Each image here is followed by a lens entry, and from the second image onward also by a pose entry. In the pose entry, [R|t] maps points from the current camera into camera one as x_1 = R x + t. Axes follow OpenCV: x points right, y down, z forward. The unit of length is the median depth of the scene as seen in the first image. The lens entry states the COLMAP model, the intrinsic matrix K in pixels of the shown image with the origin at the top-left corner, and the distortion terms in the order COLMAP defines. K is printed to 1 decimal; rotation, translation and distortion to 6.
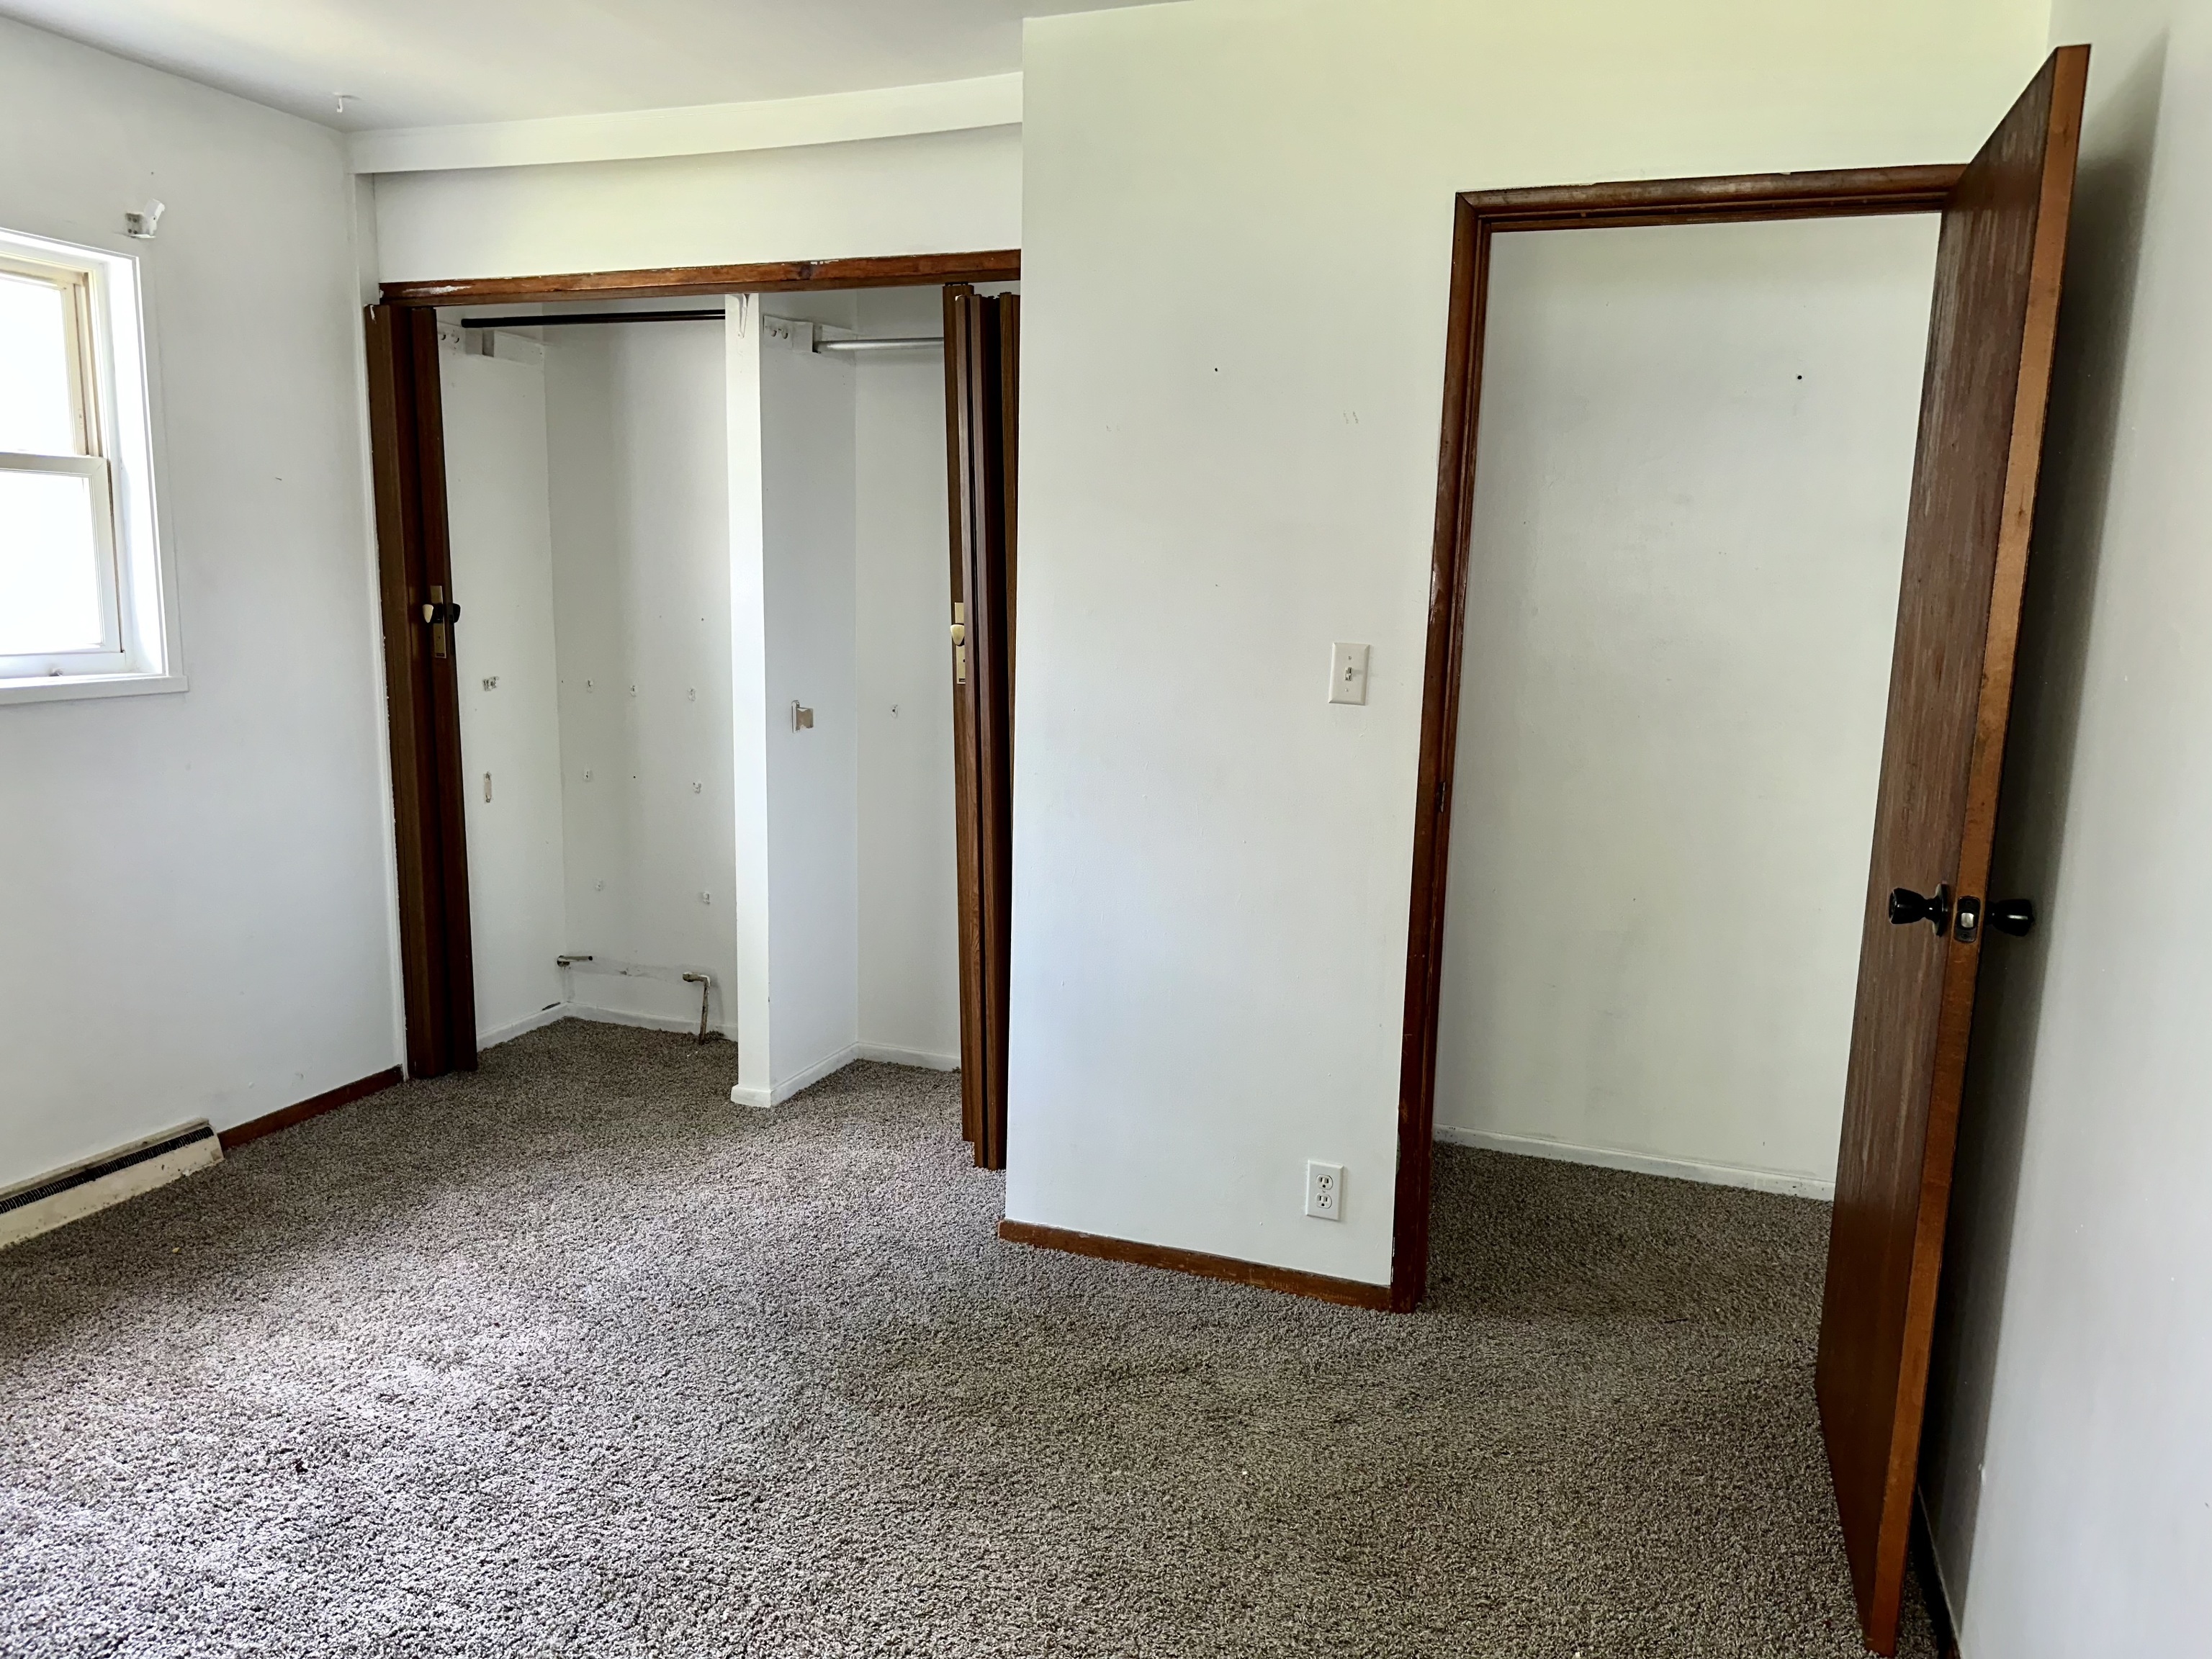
lens RADIAL K [[1555.9, 0, 1106.0], [0, 1555.9, 829.5], [0, 0, 1]] dist [0.024647, -0.001377]
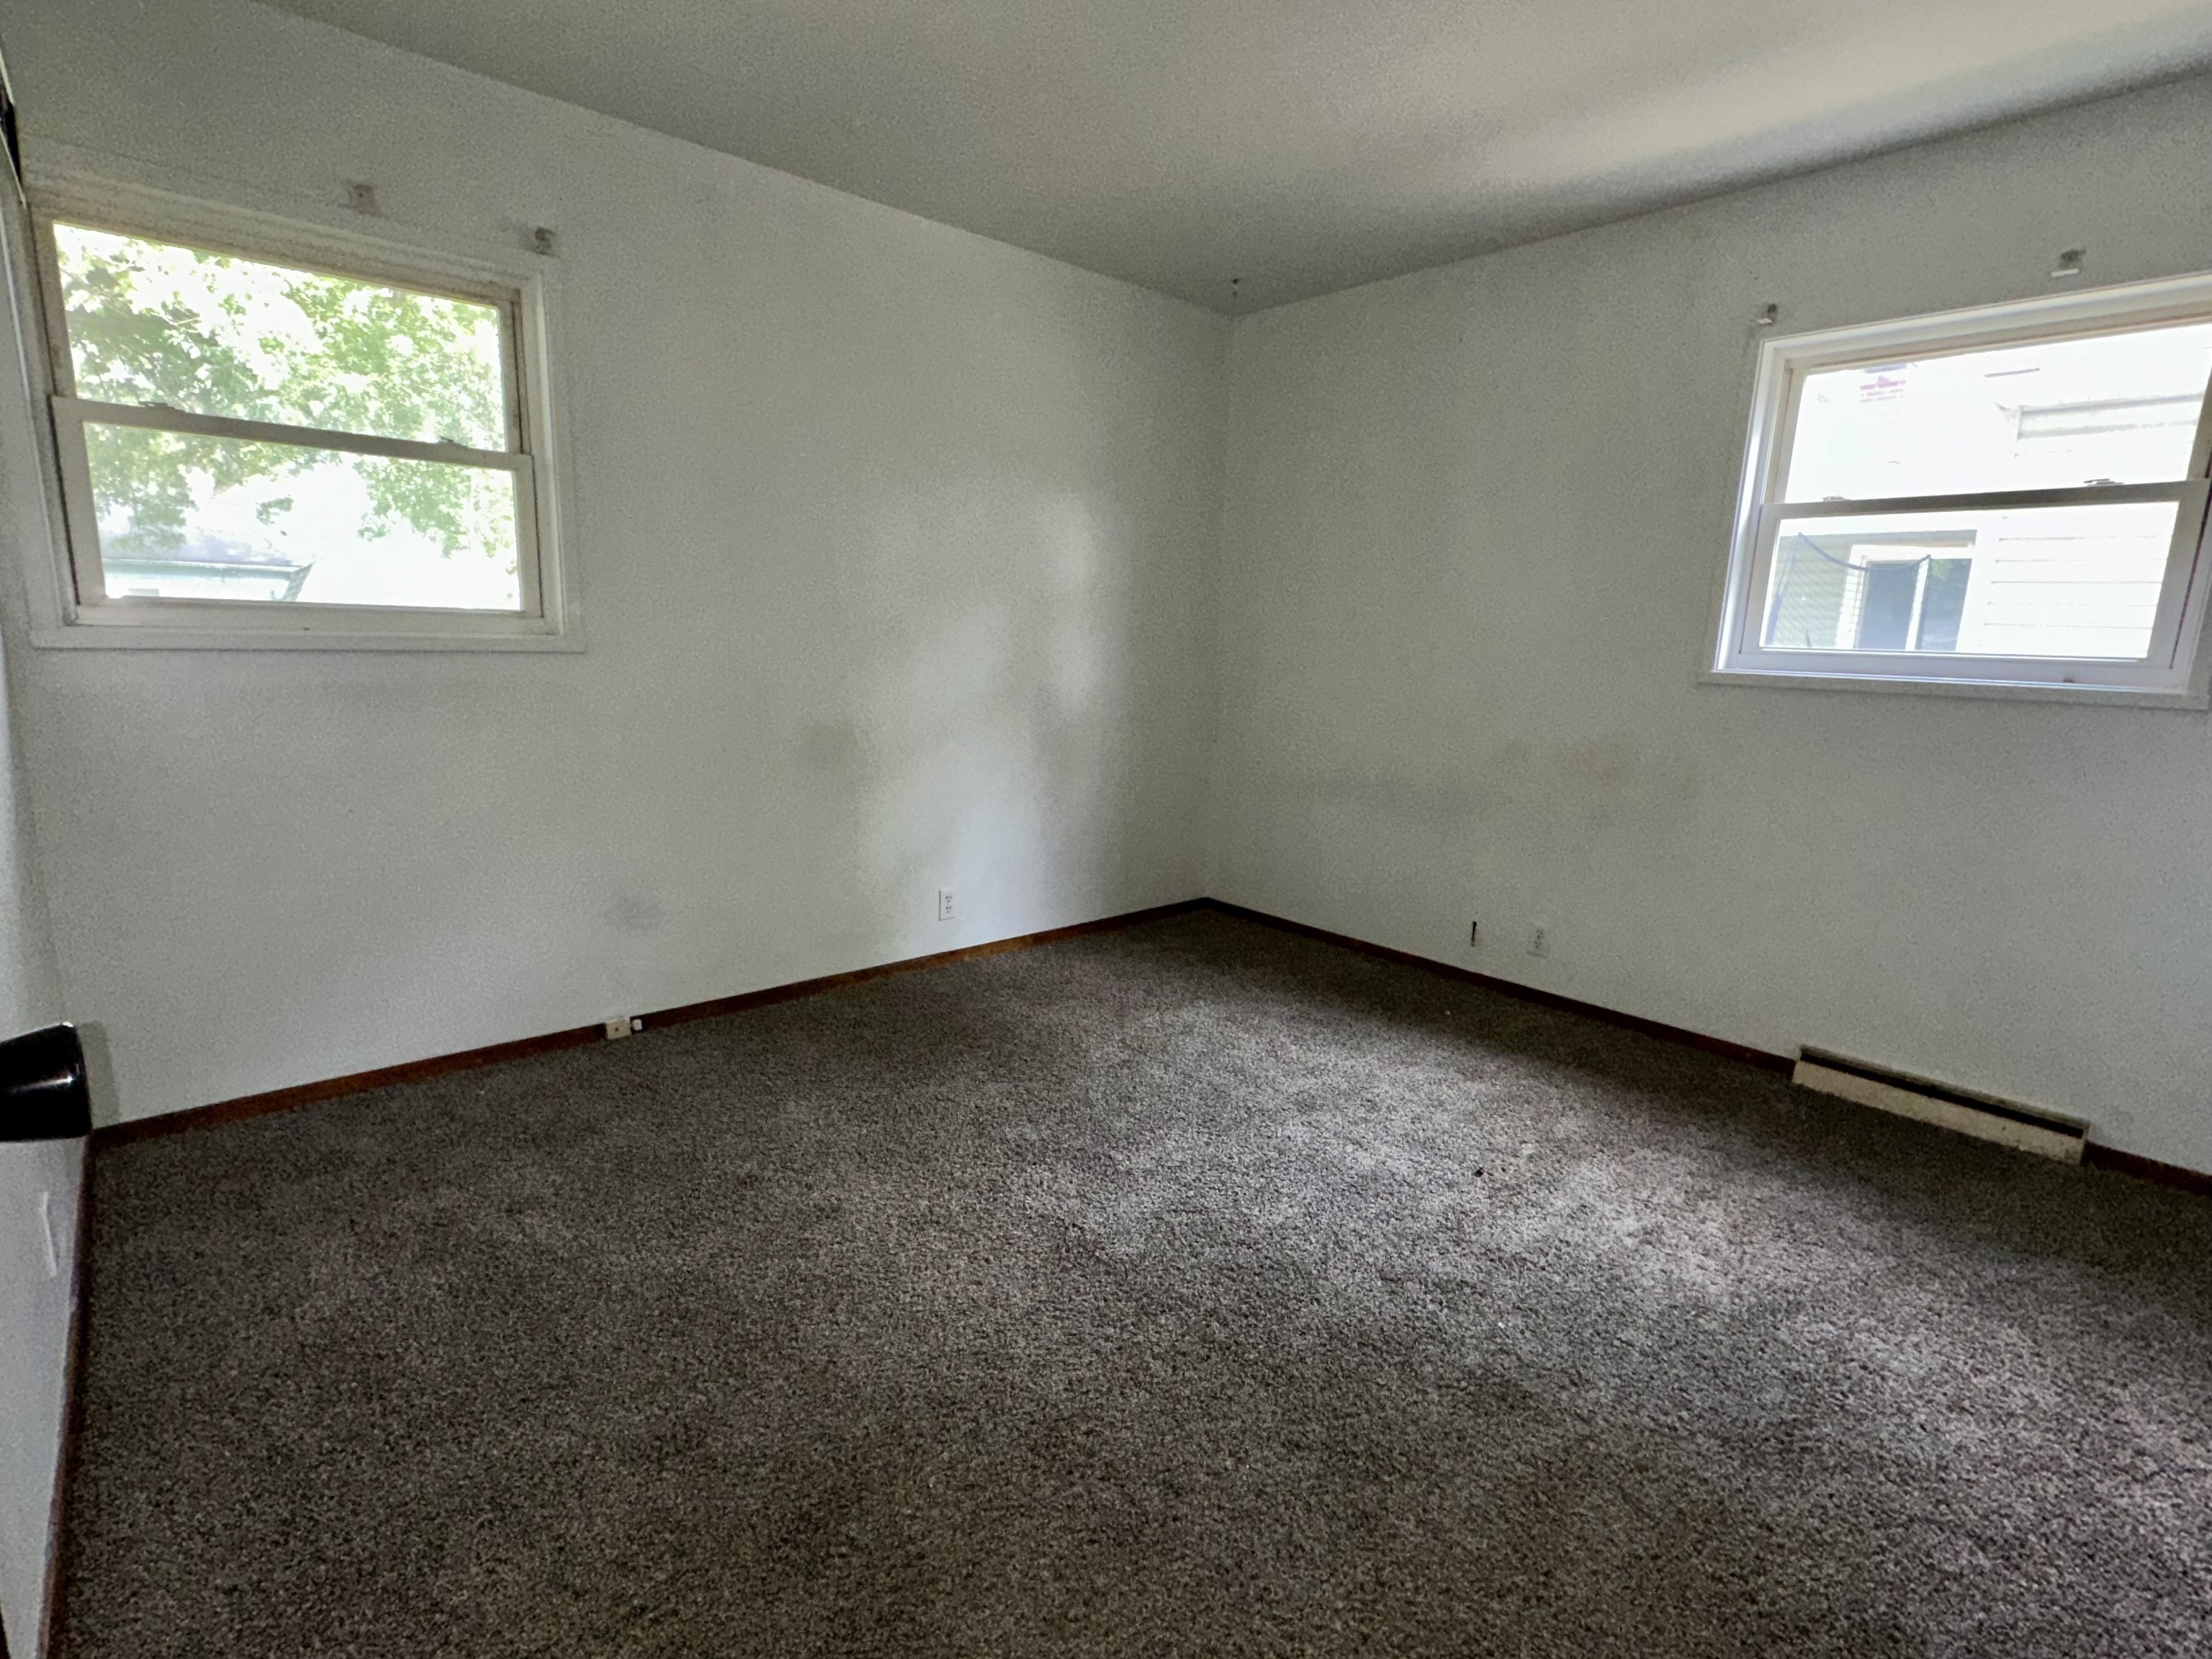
lens RADIAL K [[1080.5, 0, 1106.0], [0, 1080.5, 829.5], [0, 0, 1]] dist [0.000594, 0.000096]
pose [[-0.475543, 0.122125, -0.871174, 0.343433], [-0.184990, 0.954289, 0.234756, -0.048754], [0.860022, 0.272795, -0.431214, 0.737363]]
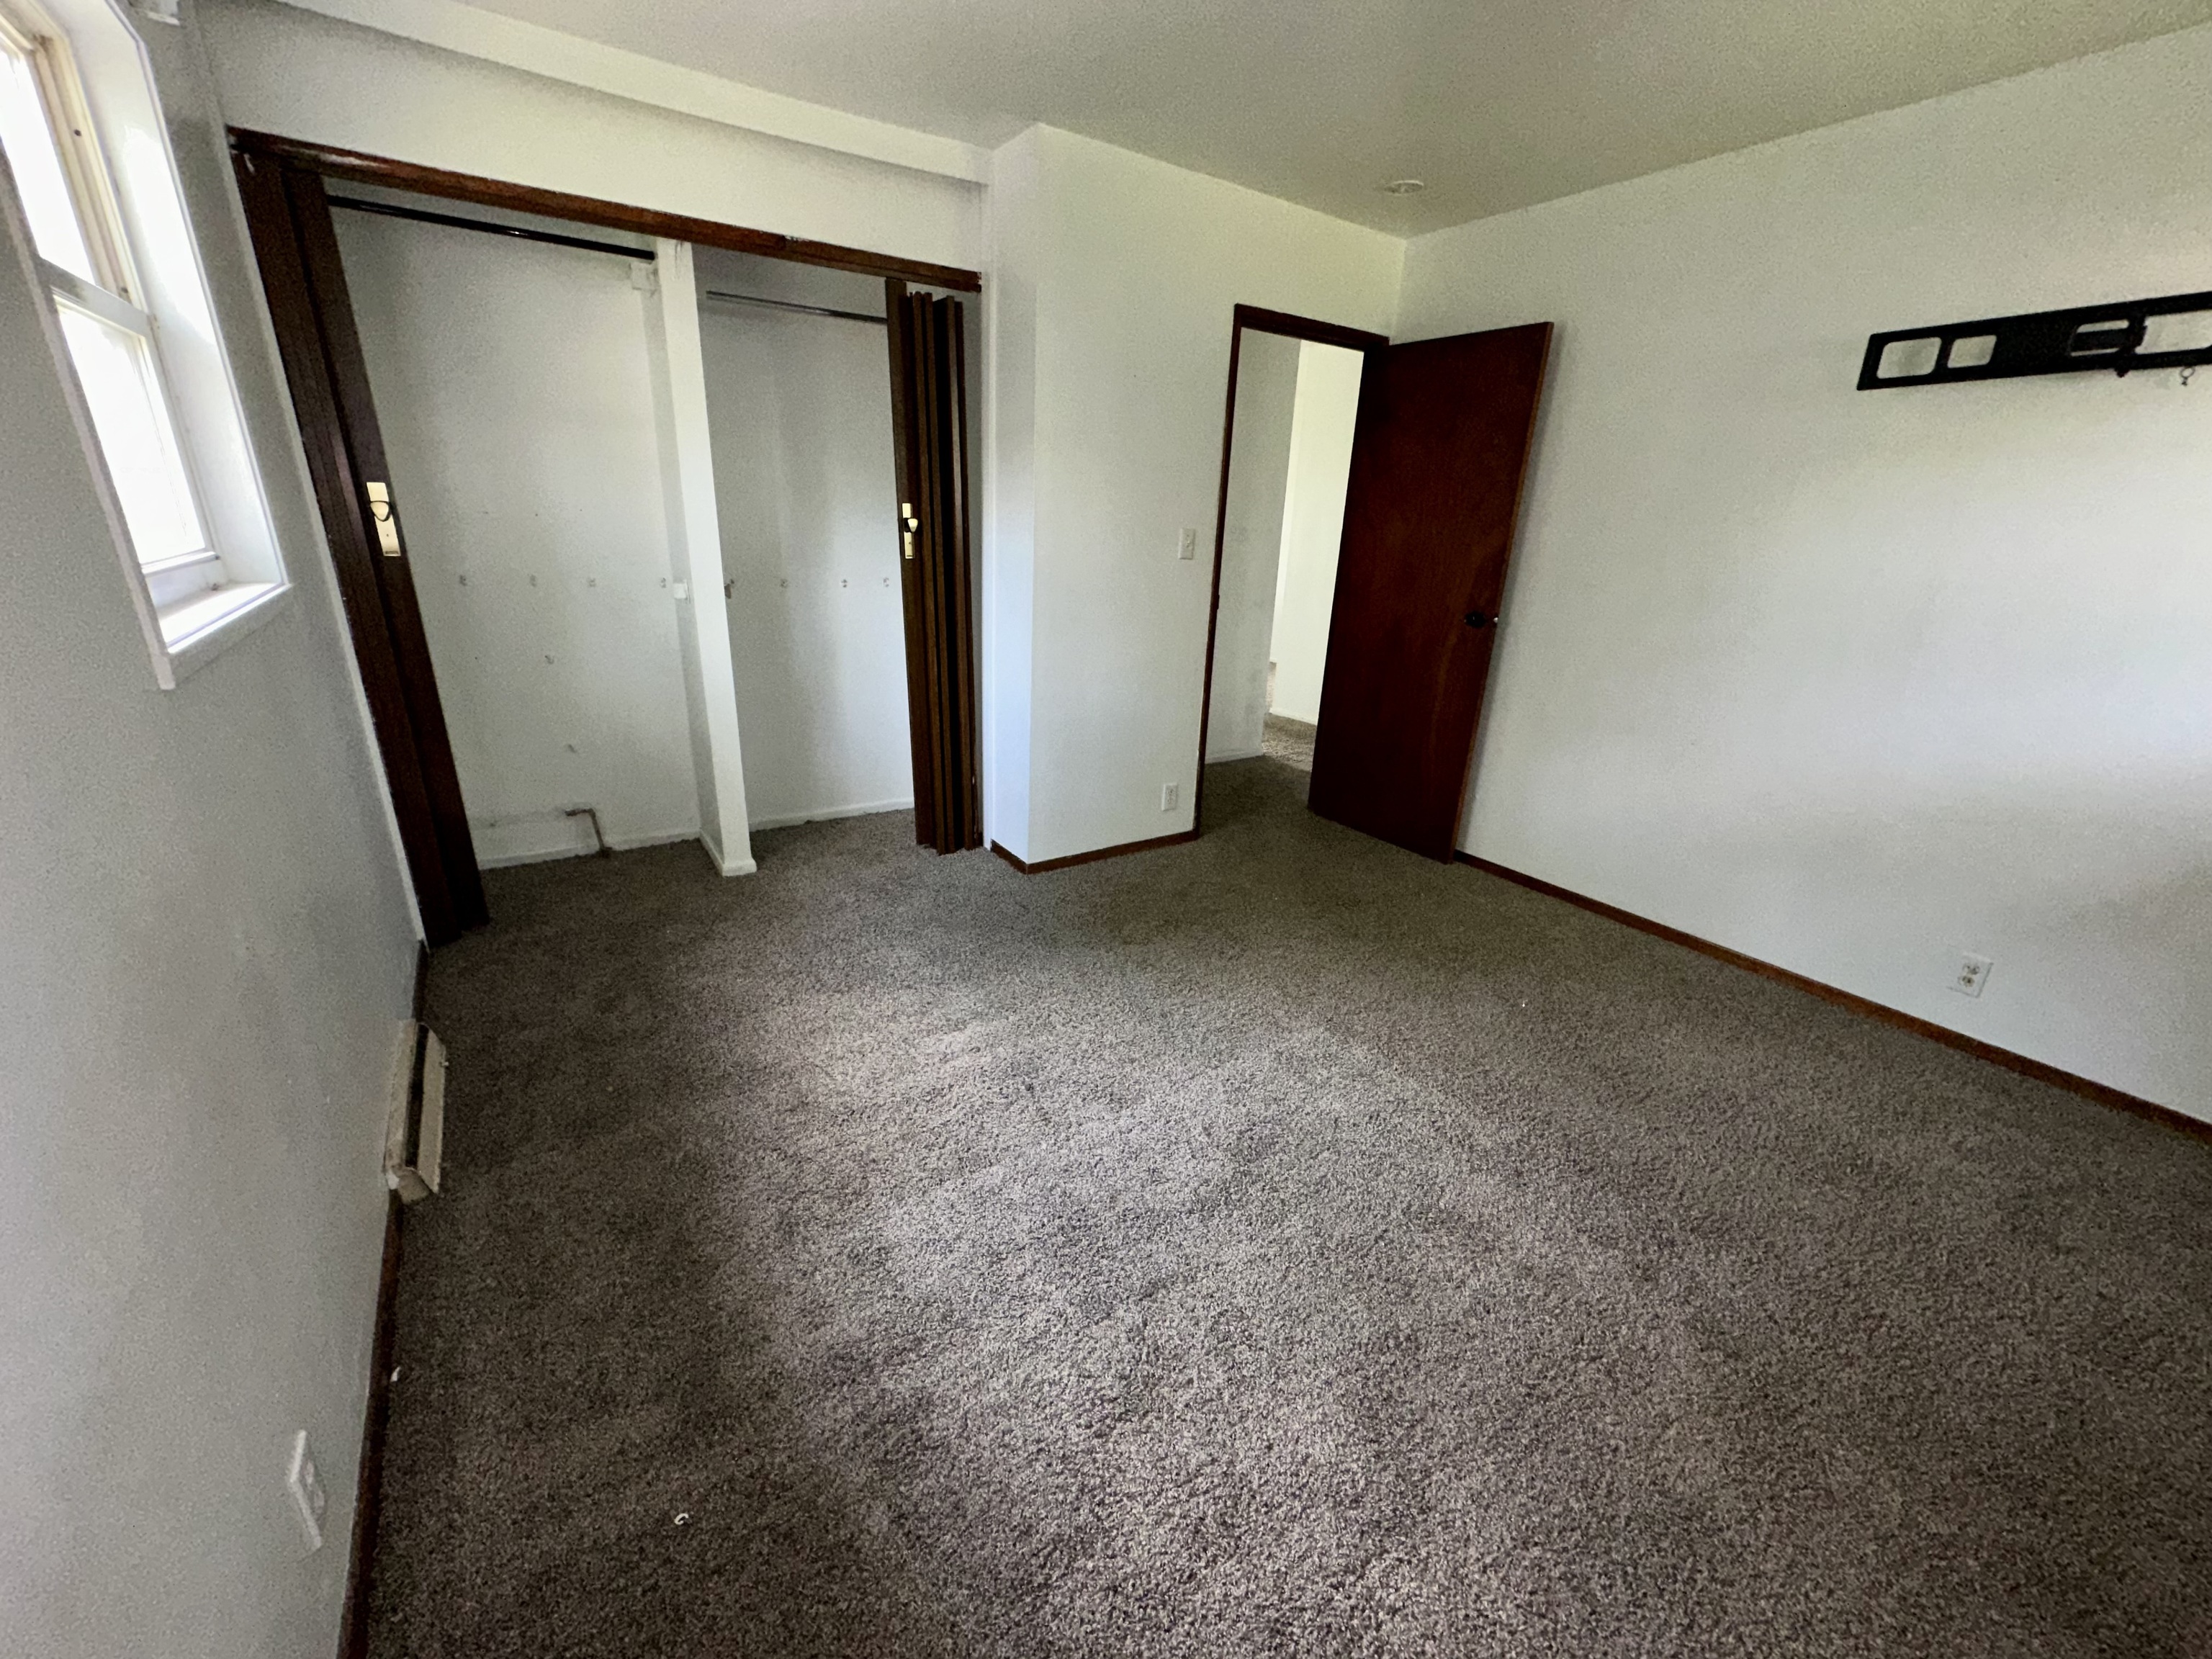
lens RADIAL K [[881.8, 0, 1106.0], [0, 881.8, 829.5], [0, 0, 1]] dist [0.001767, 0.000626]
pose [[0.592823, -0.271261, 0.758273, -0.751971], [0.103611, 0.959430, 0.262219, -0.047820], [-0.798640, -0.076884, 0.596878, 0.299461]]
